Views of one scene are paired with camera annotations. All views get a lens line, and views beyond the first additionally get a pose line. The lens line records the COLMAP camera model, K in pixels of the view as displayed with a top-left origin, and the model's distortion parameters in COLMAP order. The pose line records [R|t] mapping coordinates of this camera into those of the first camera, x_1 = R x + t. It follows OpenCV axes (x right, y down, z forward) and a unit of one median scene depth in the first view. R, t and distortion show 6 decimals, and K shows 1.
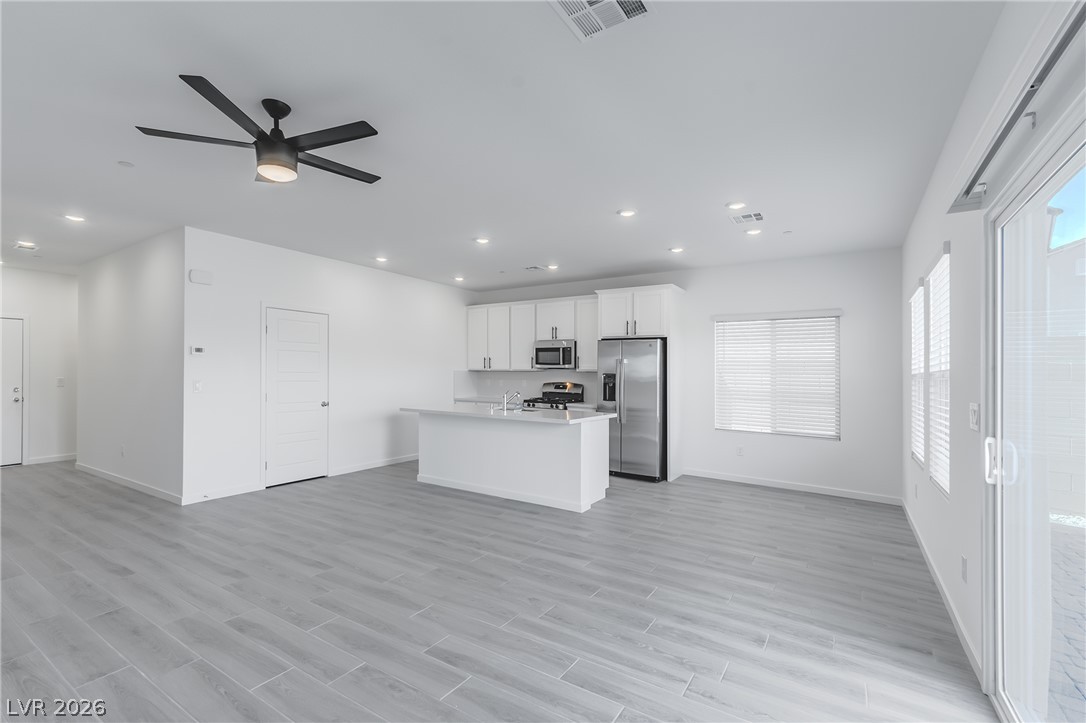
lens RADIAL K [[471.2, 0, 542.1], [0, 471.2, 368.0], [0, 0, 1]] dist [0.001346, 0.000030]
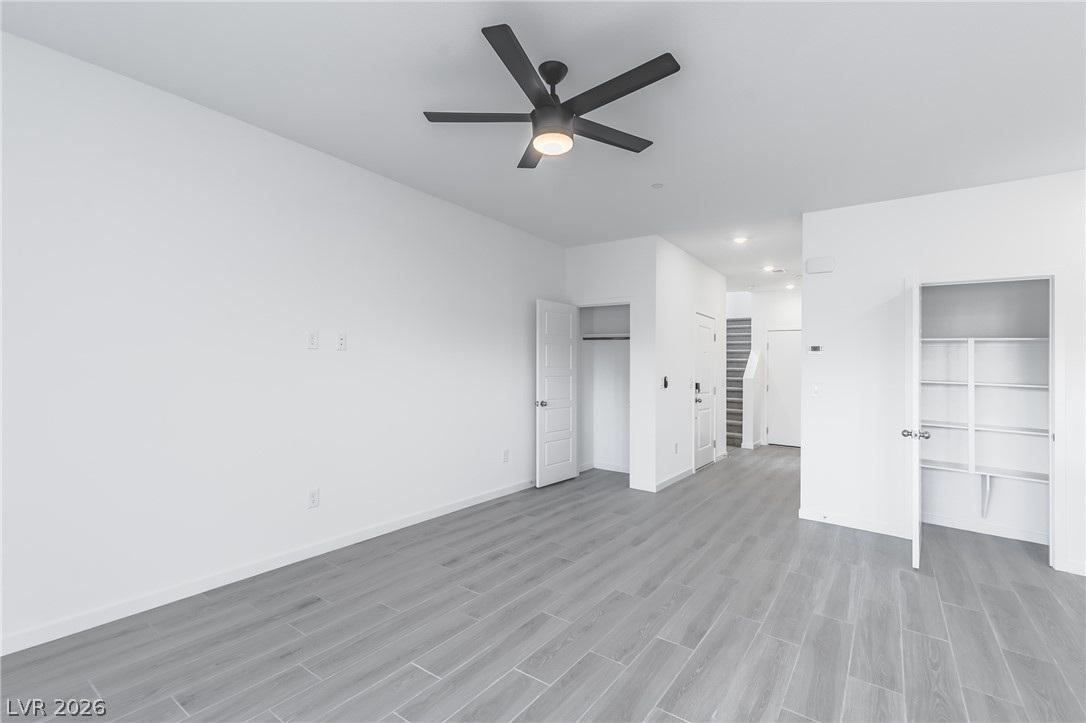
lens RADIAL K [[461.9, 0, 542.9], [0, 461.9, 383.8], [0, 0, 1]] dist [0.039618, 0.000002]
pose [[-0.036483, 0.025880, -0.998999, 0.153597], [-0.005635, 0.999643, 0.026103, 0.005788], [0.999318, 0.006581, -0.036325, 0.478303]]
